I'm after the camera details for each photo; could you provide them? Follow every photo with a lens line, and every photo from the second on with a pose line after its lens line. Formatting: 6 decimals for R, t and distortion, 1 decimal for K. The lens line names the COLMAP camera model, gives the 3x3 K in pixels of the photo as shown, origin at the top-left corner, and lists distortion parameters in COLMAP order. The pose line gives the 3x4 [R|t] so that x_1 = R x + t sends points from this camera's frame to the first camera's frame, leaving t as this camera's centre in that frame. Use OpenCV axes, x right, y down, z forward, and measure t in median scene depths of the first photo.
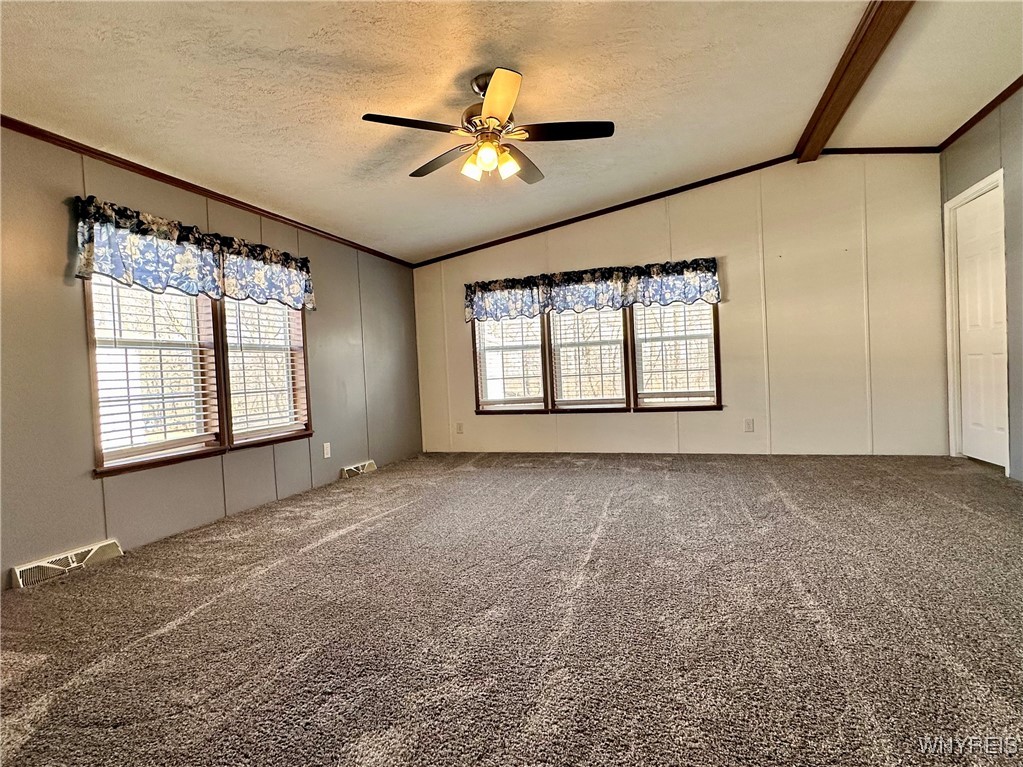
lens RADIAL K [[534.7, 0, 511.5], [0, 534.7, 383.5], [0, 0, 1]] dist [-0.002793, -0.000935]
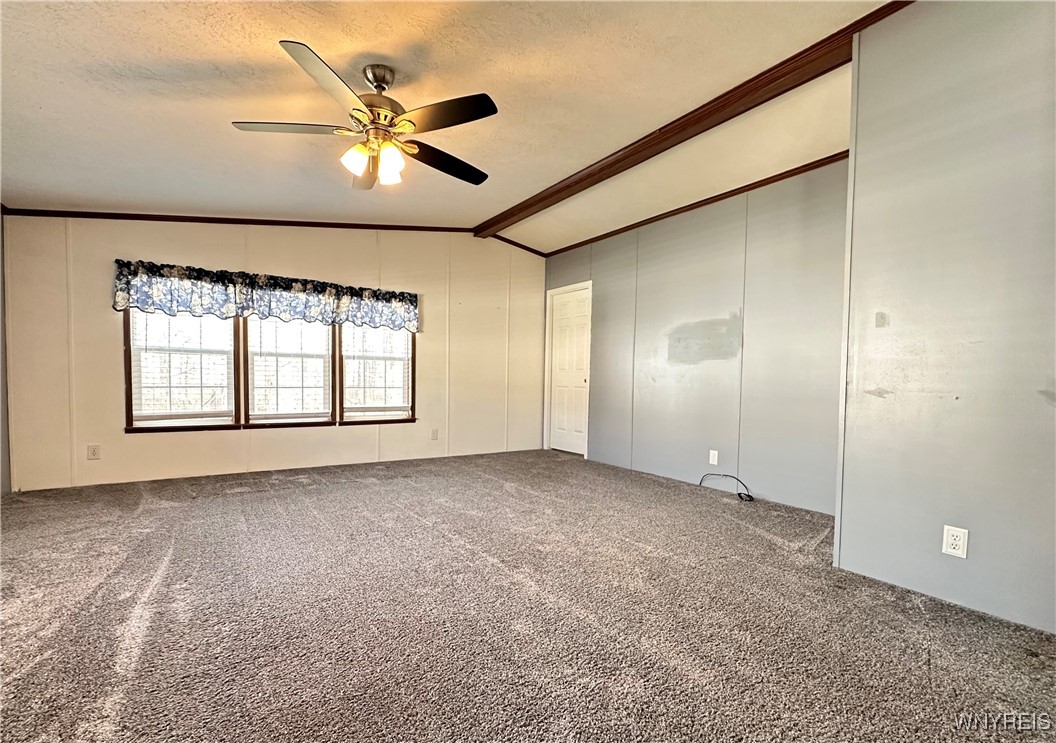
lens RADIAL K [[470.8, 0, 522.9], [0, 470.8, 393.6], [0, 0, 1]] dist [-0.004957, -0.000740]
pose [[0.613174, 0.031257, 0.789329, -0.277608], [-0.028483, 0.999442, -0.017451, -0.002745], [-0.789434, -0.011782, 0.613722, 0.160823]]
